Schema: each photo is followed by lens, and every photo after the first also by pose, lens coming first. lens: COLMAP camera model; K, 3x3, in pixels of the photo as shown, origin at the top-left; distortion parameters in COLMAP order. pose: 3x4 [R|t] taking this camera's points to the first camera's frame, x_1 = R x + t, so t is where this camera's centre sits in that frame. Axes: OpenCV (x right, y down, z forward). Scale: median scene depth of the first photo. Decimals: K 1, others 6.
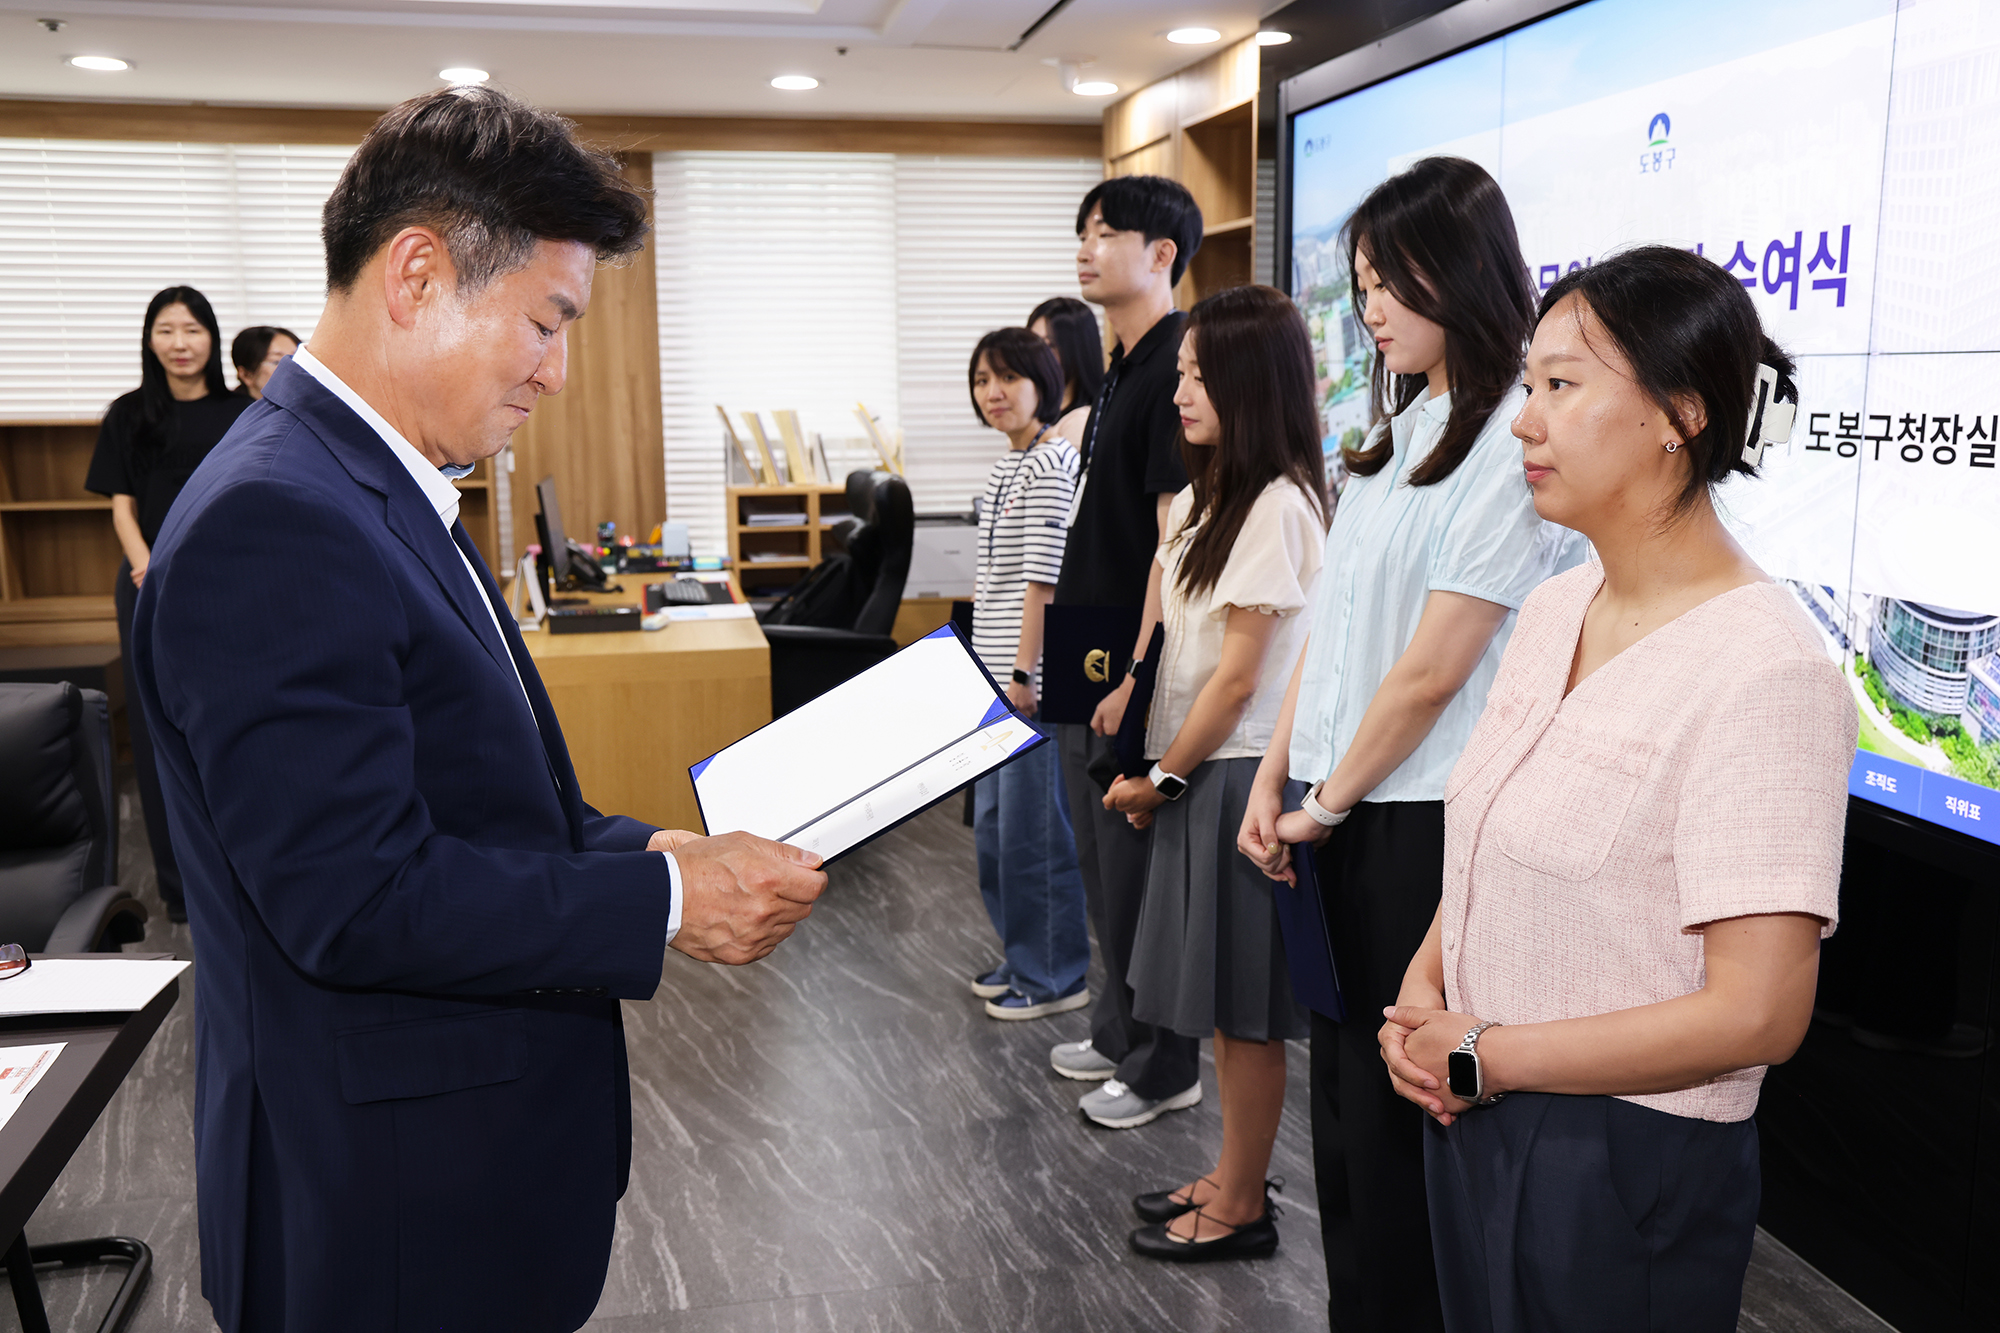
lens RADIAL K [[1747.3, 0, 1000.0], [0, 1747.3, 666.5], [0, 0, 1]] dist [-0.059555, 0.174869]
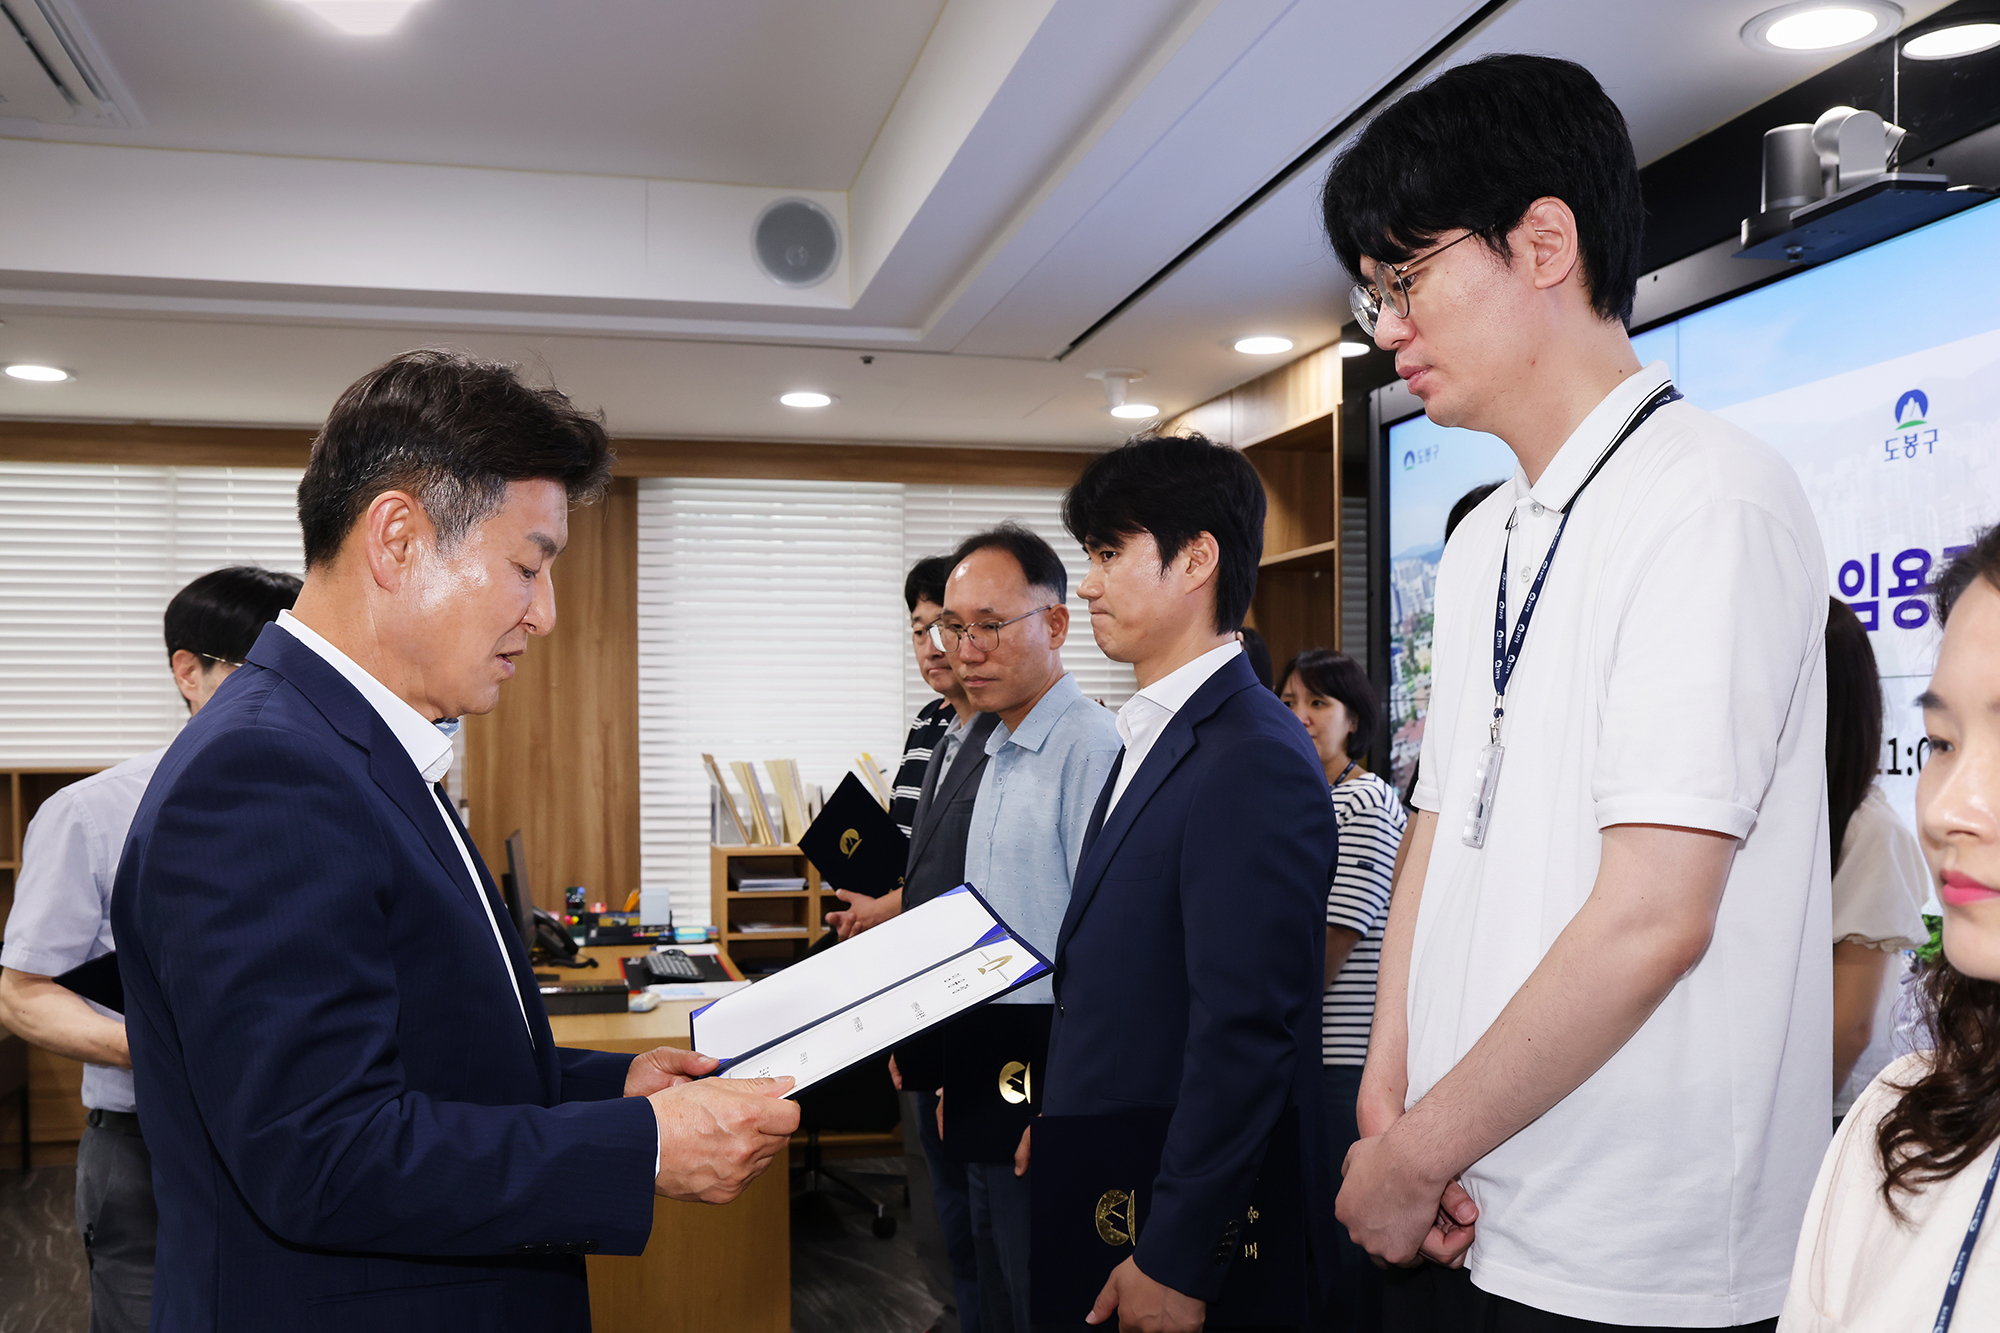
lens RADIAL K [[1820.7, 0, 998.7], [0, 1820.7, 756.8], [0, 0, 1]] dist [-0.071428, 0.126466]
pose [[0.999445, 0.004600, 0.033002, -0.056094], [0.000733, 0.987153, -0.159778, -0.002180], [-0.033313, 0.159713, 0.986601, 0.112066]]
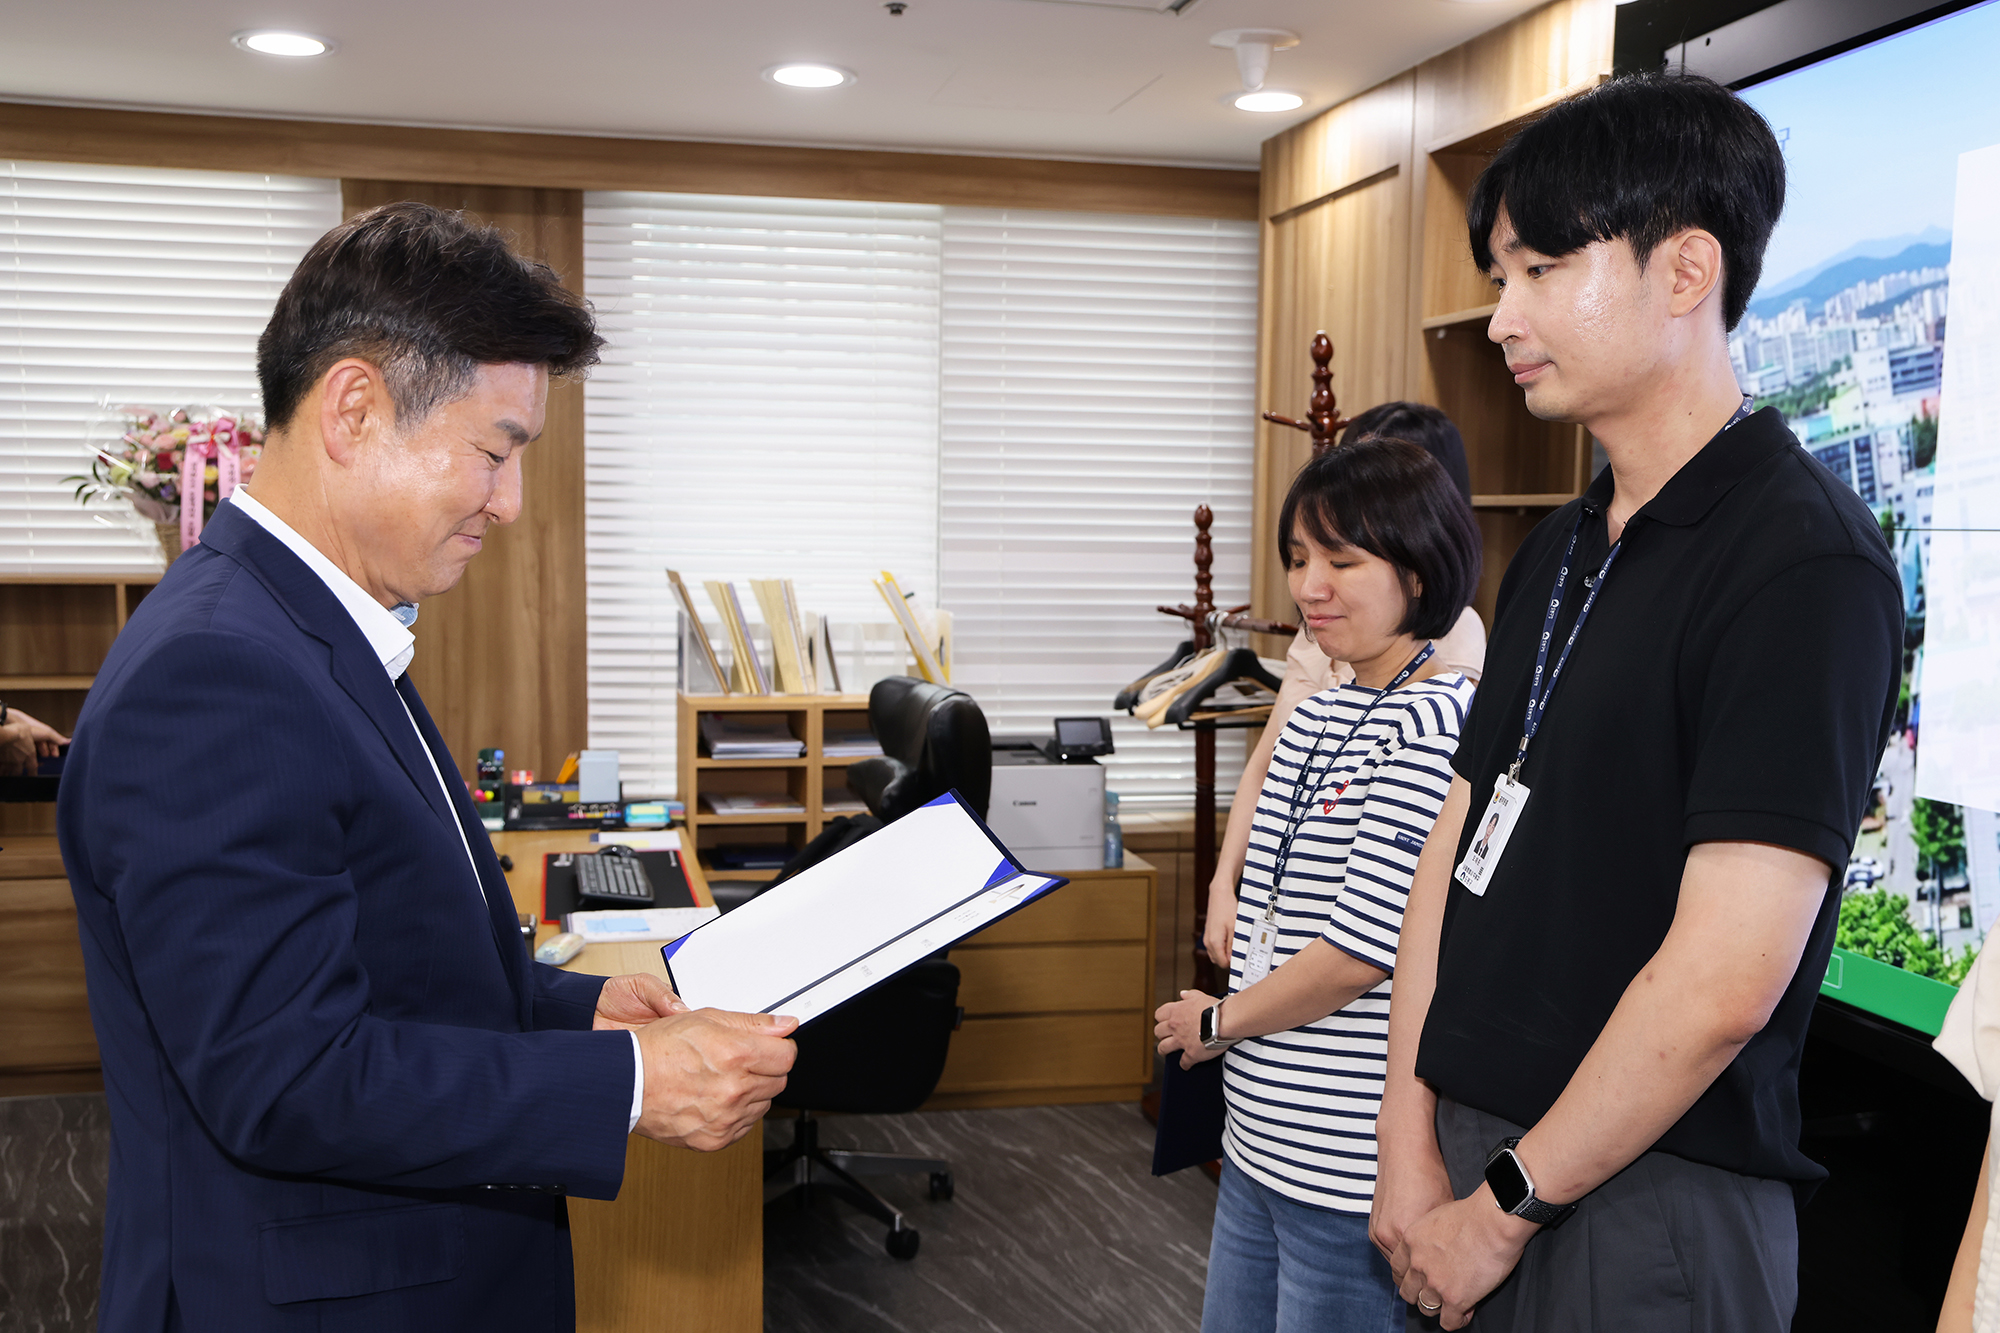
lens RADIAL K [[1959.7, 0, 983.8], [0, 1959.7, 689.3], [0, 0, 1]] dist [-0.008712, 0.146114]
pose [[0.999727, 0.020860, 0.010572, -0.065351], [-0.019917, 0.996384, -0.082594, -0.060044], [-0.012256, 0.082361, 0.996527, 0.343359]]
